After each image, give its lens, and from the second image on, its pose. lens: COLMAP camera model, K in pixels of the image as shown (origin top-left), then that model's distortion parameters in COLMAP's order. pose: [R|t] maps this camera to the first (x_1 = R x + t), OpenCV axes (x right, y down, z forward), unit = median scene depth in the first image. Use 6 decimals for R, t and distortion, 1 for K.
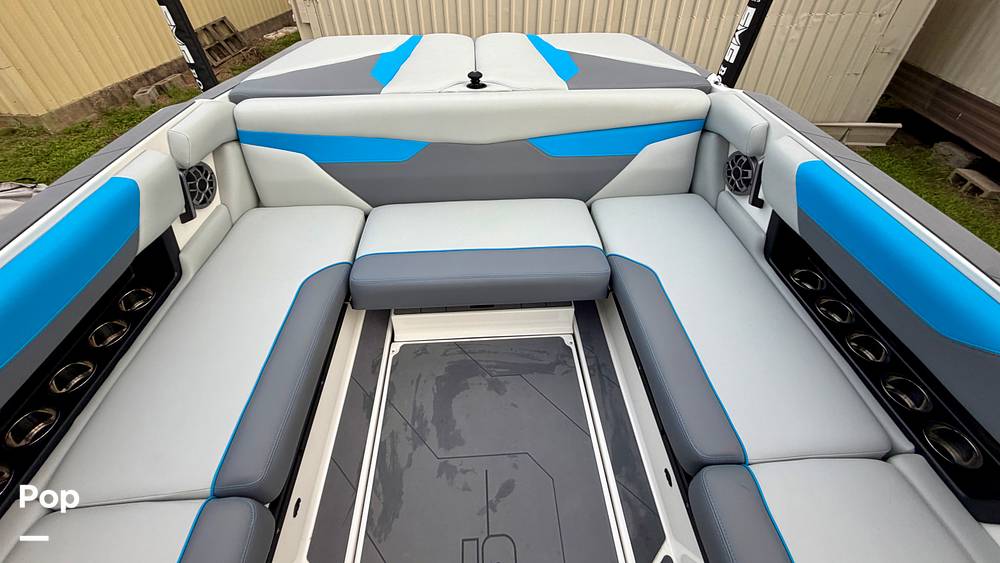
lens RADIAL K [[421.4, 0, 500.0], [0, 421.4, 281.5], [0, 0, 1]] dist [0.000852, 0.000069]
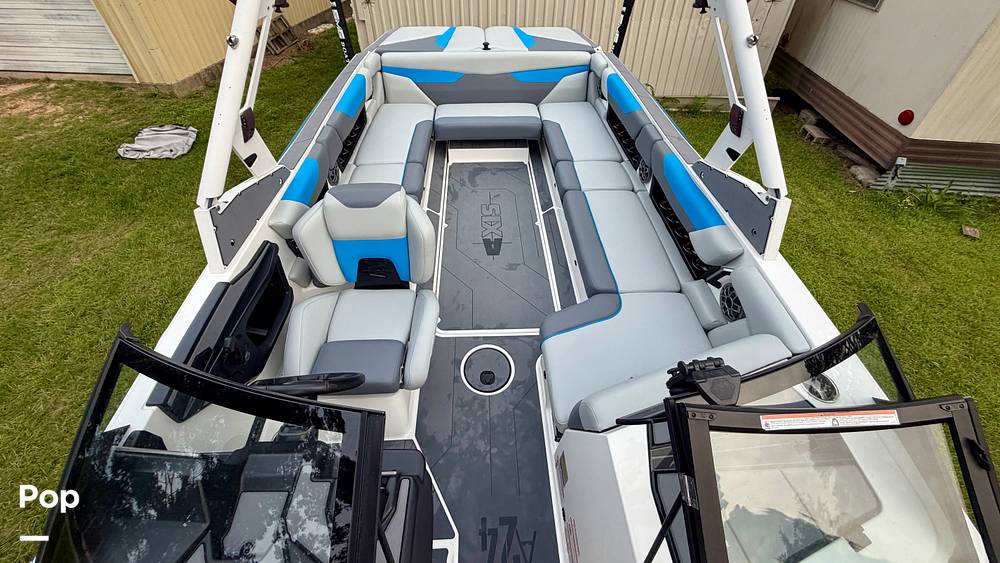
lens RADIAL K [[401.7, 0, 500.0], [0, 401.7, 281.5], [0, 0, 1]] dist [0.000018, 0.000275]
pose [[0.999912, 0.013177, 0.001469, 0.026181], [-0.013203, 0.999713, 0.019990, 0.672645], [-0.001205, -0.020007, 0.999799, -1.066092]]
